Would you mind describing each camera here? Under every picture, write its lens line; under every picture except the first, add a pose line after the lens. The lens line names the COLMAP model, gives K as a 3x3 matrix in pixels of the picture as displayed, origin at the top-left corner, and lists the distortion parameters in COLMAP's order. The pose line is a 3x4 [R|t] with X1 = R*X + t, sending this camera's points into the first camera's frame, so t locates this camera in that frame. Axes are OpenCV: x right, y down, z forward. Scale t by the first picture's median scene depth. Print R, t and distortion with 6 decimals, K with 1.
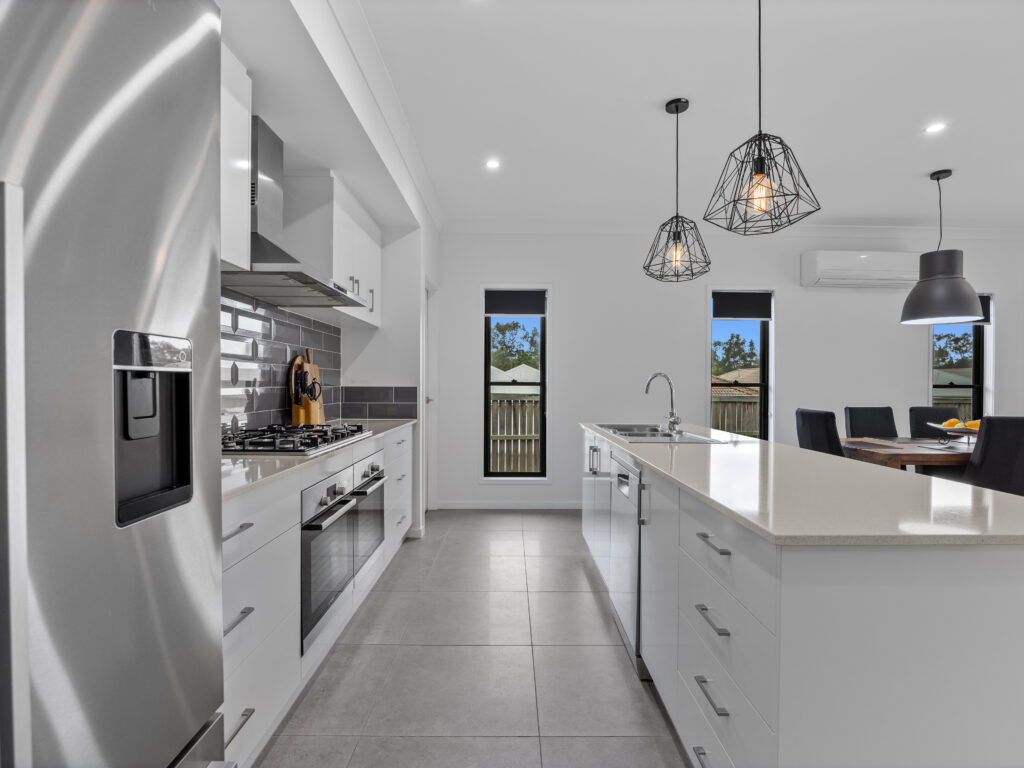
lens RADIAL K [[513.8, 0, 512.0], [0, 513.8, 384.0], [0, 0, 1]] dist [0.001211, 0.000232]
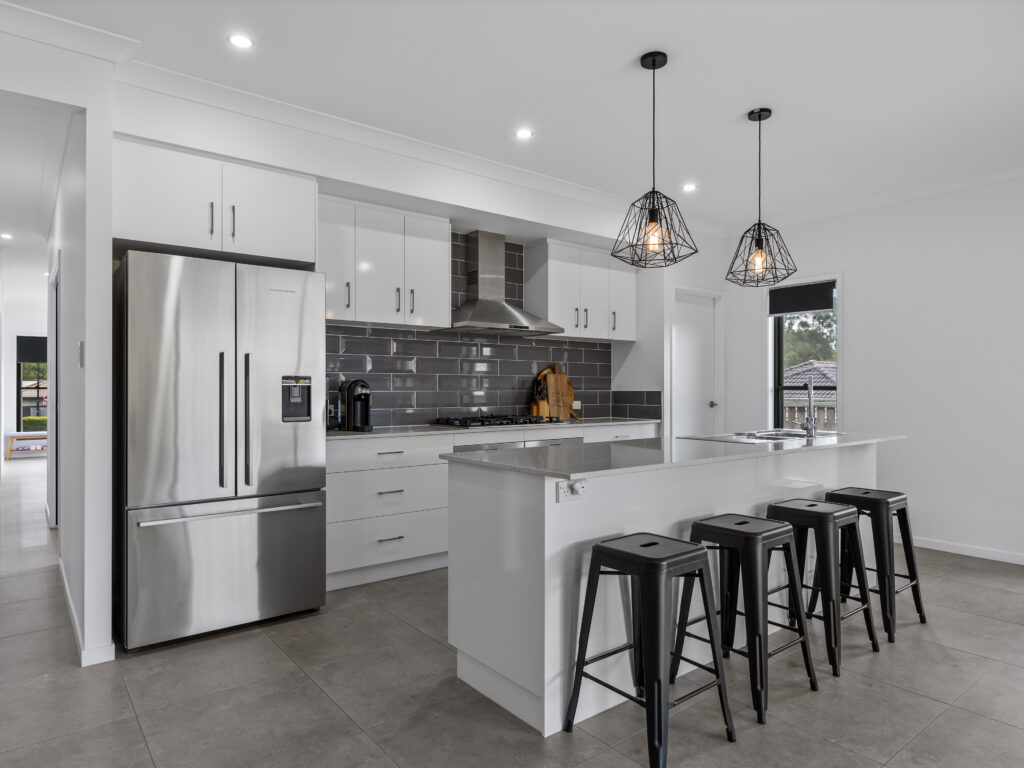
lens RADIAL K [[625.3, 0, 512.0], [0, 625.3, 384.0], [0, 0, 1]] dist [-0.001131, -0.000307]
pose [[0.615293, -0.009764, -0.788238, 0.954734], [0.002086, 0.999940, -0.010758, 0.005768], [0.788296, 0.004975, 0.615276, -0.144864]]
